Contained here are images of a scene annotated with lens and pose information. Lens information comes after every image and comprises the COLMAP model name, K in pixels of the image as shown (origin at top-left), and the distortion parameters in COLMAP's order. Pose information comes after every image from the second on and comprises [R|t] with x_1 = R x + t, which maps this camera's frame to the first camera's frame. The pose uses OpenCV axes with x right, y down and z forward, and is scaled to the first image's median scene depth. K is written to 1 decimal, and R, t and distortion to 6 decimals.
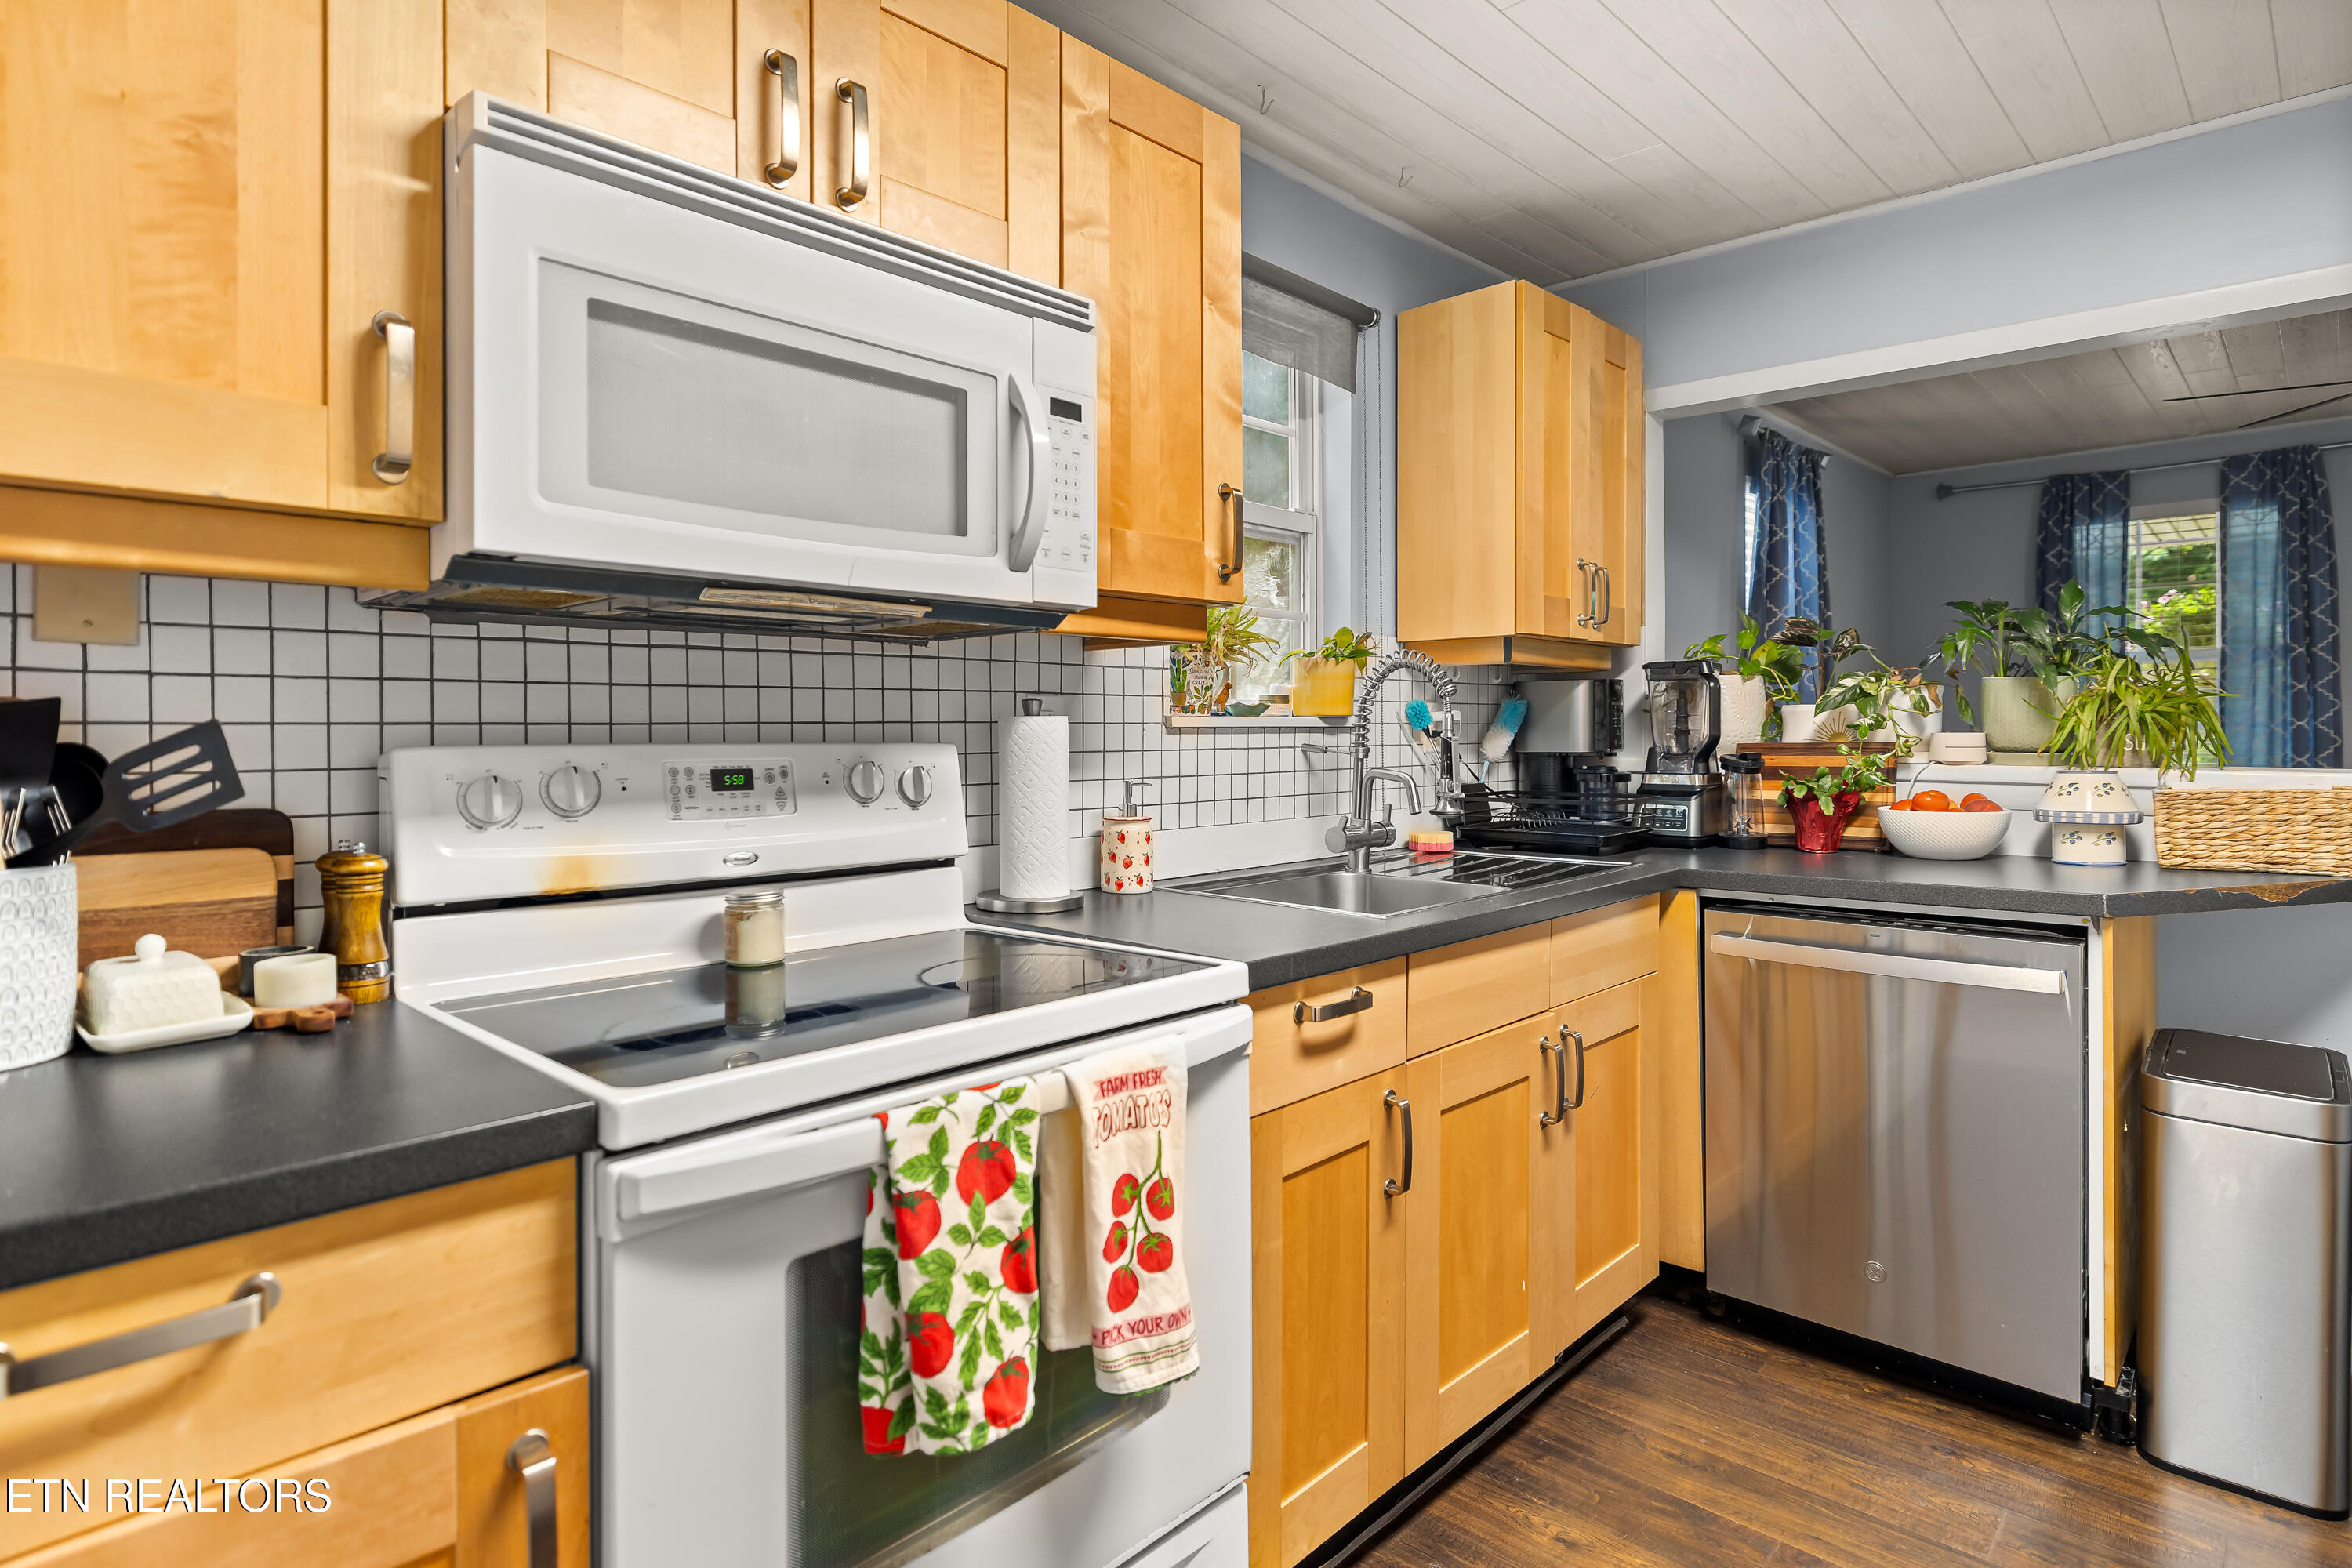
lens RADIAL K [[1233.6, 0, 1168.0], [0, 1233.6, 737.4], [0, 0, 1]] dist [-0.003844, 0.000642]
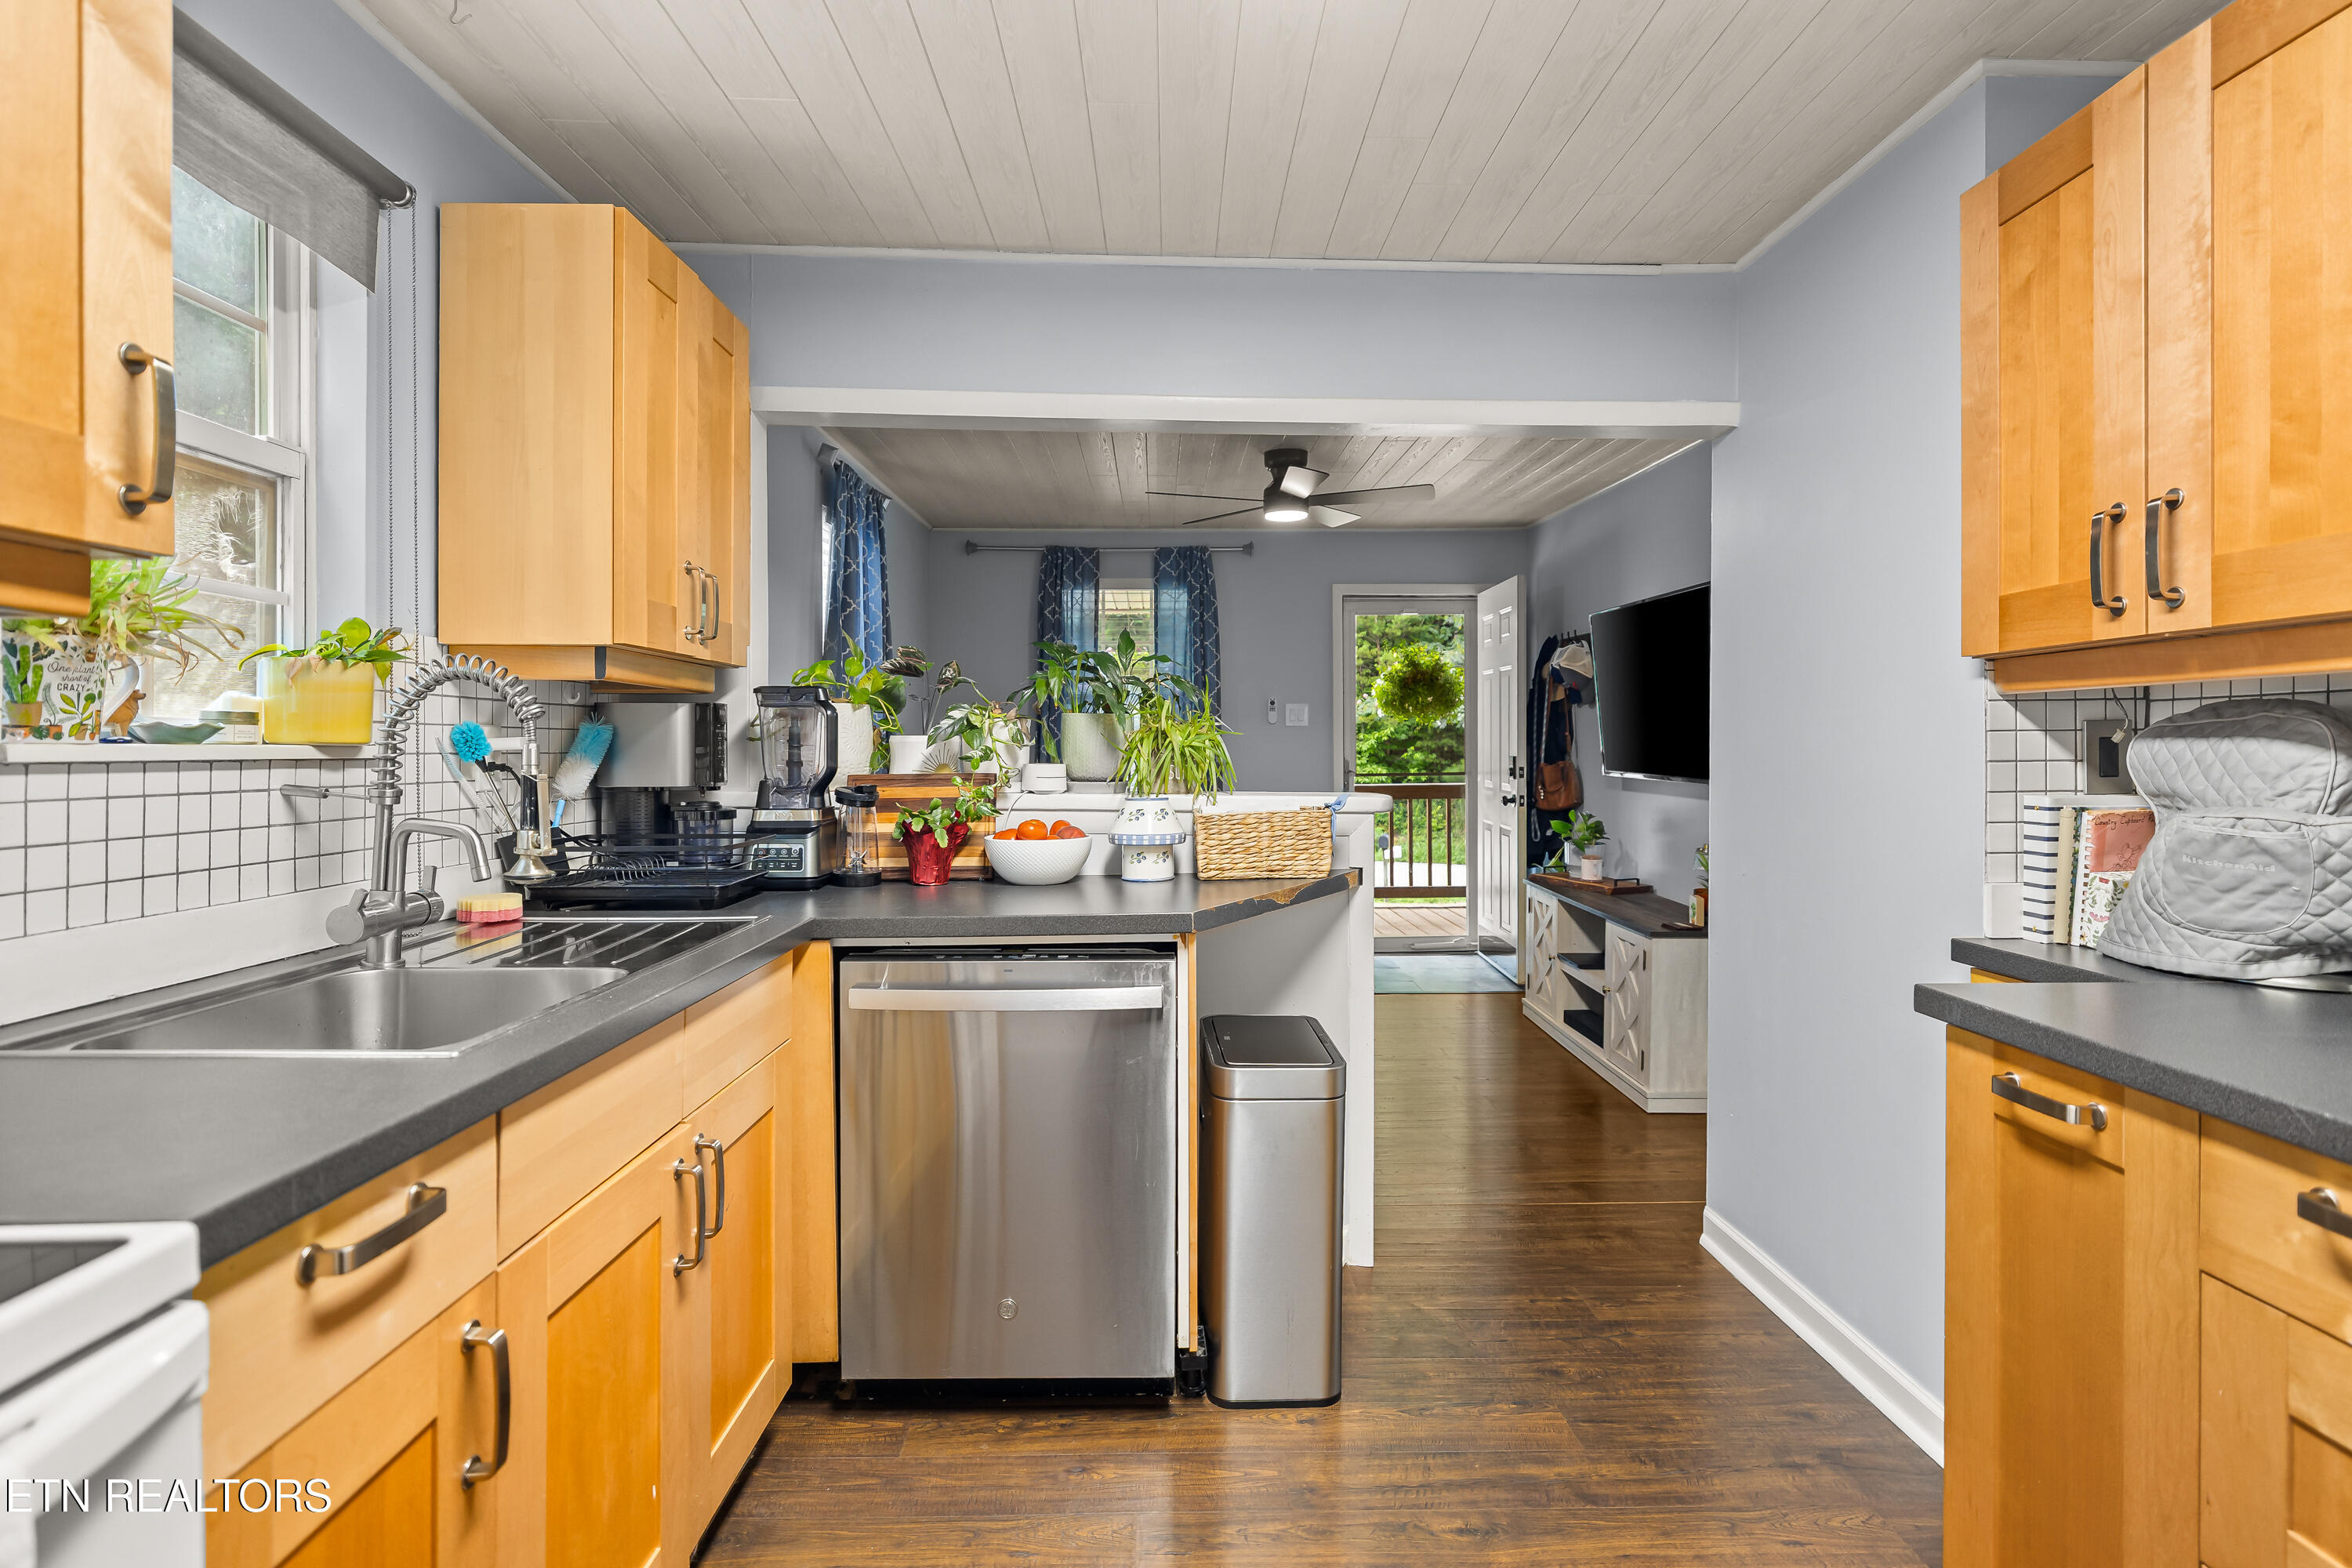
lens RADIAL K [[1170.4, 0, 1186.4], [0, 1170.4, 755.9], [0, 0, 1]] dist [0.002080, -0.003342]
pose [[0.707515, 0.001249, 0.706698, 0.006508], [-0.000144, 0.999999, -0.001623, -0.010281], [-0.706699, 0.001047, 0.707514, 0.209320]]
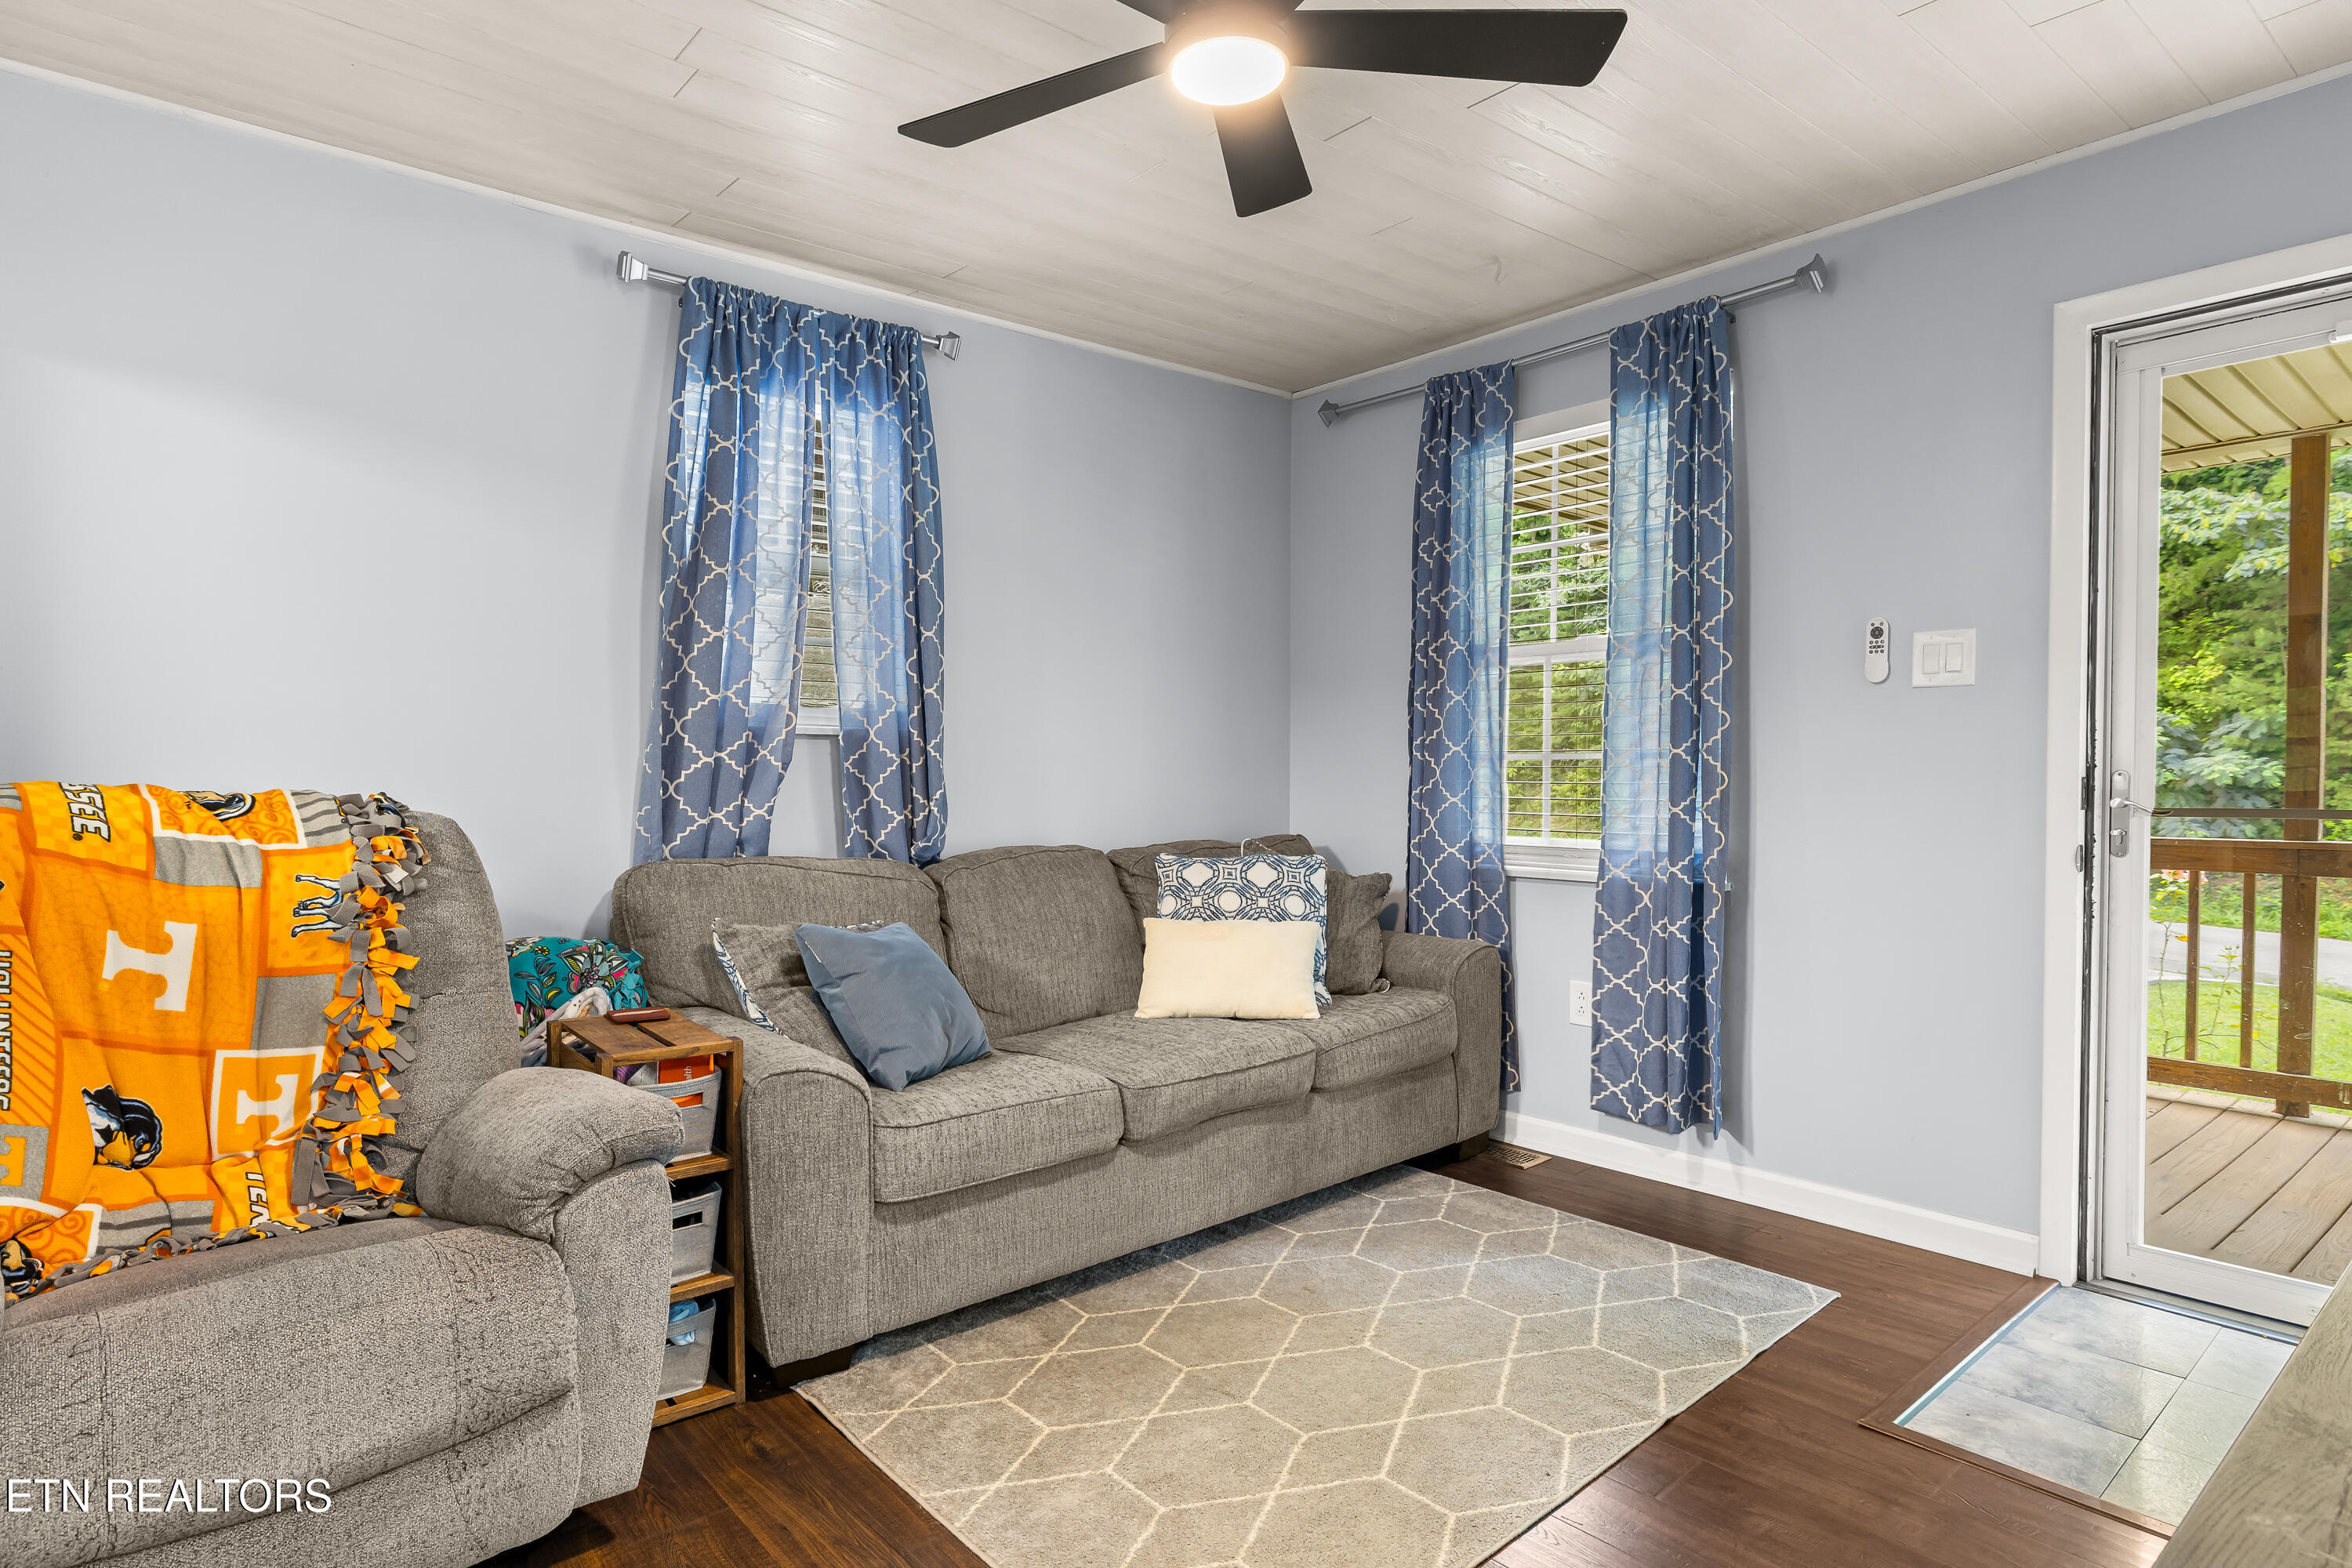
lens RADIAL K [[1266.4, 0, 1154.1], [0, 1266.4, 817.1], [0, 0, 1]] dist [-0.004868, 0.000213]
pose [[0.993128, 0.016484, -0.115862, 1.489385], [-0.012984, 0.999438, 0.030897, 0.011545], [0.116307, -0.029180, 0.992785, 0.677193]]
